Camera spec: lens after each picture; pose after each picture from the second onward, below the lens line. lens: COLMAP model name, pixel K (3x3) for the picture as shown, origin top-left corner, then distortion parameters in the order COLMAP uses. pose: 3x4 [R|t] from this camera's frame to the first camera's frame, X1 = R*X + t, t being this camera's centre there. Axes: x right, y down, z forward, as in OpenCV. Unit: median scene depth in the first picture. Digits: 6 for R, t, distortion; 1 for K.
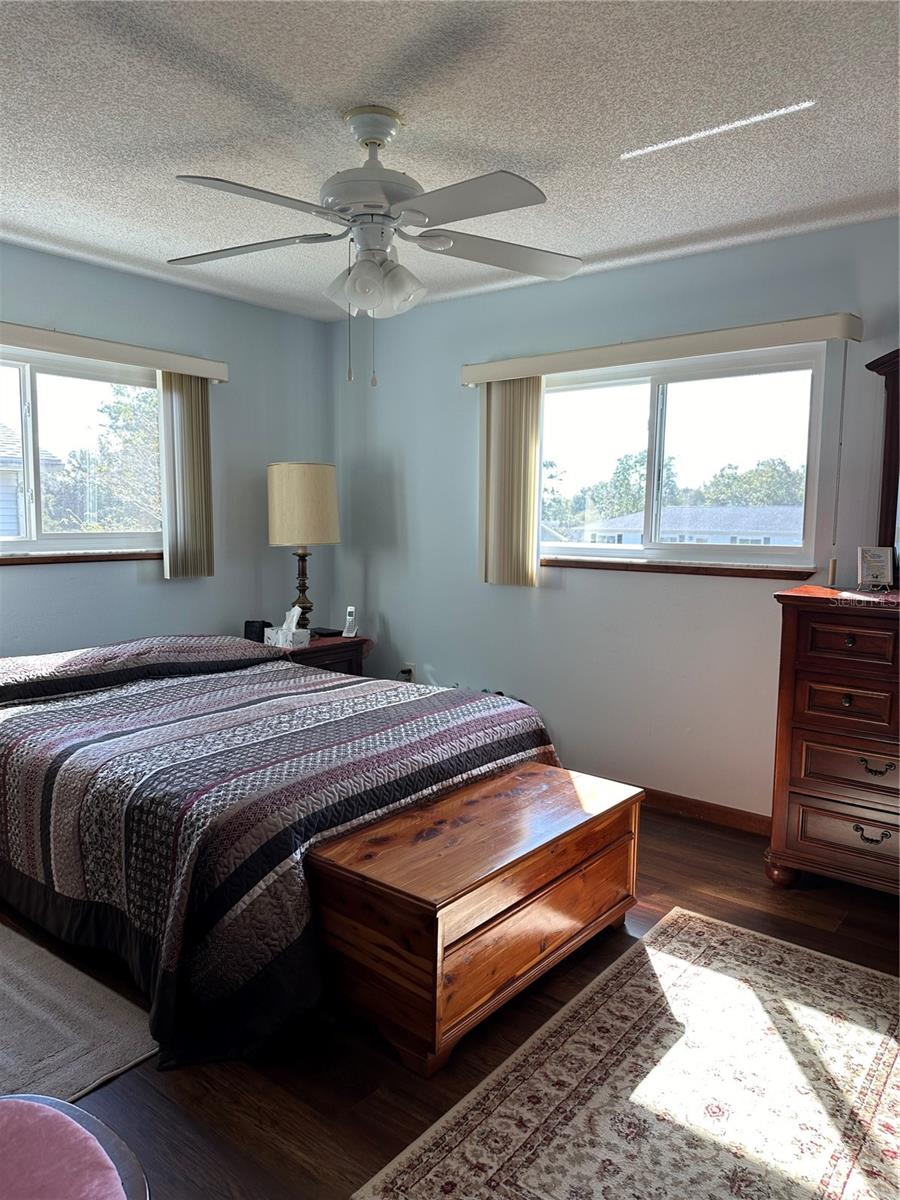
lens RADIAL K [[850.9, 0, 438.2], [0, 850.9, 595.1], [0, 0, 1]] dist [0.068268, -0.075649]
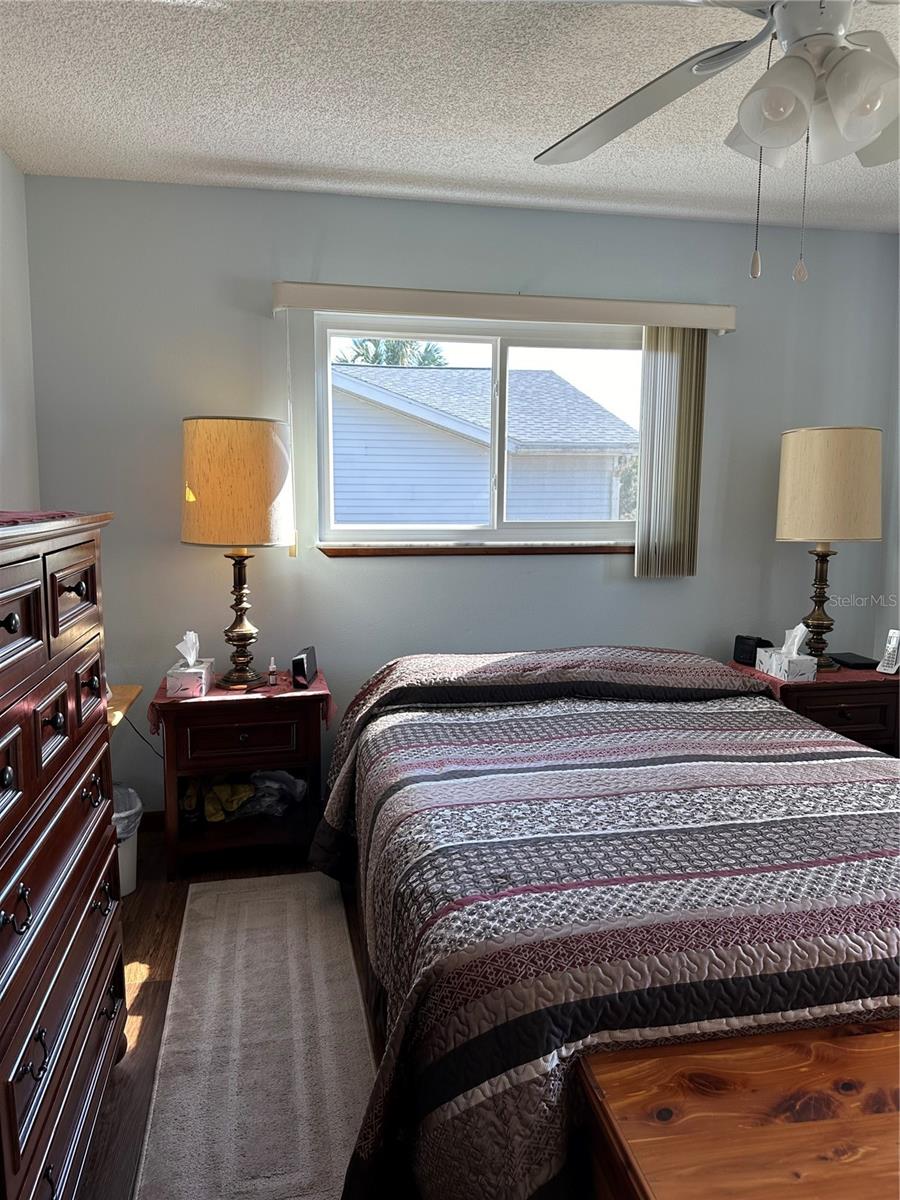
lens RADIAL K [[850.9, 0, 417.8], [0, 850.9, 595.5], [0, 0, 1]] dist [0.068268, -0.075649]
pose [[0.755058, 0.078793, -0.650906, 0.112746], [-0.063057, 0.996878, 0.047526, -0.044478], [0.652618, 0.005159, 0.757669, 0.364284]]
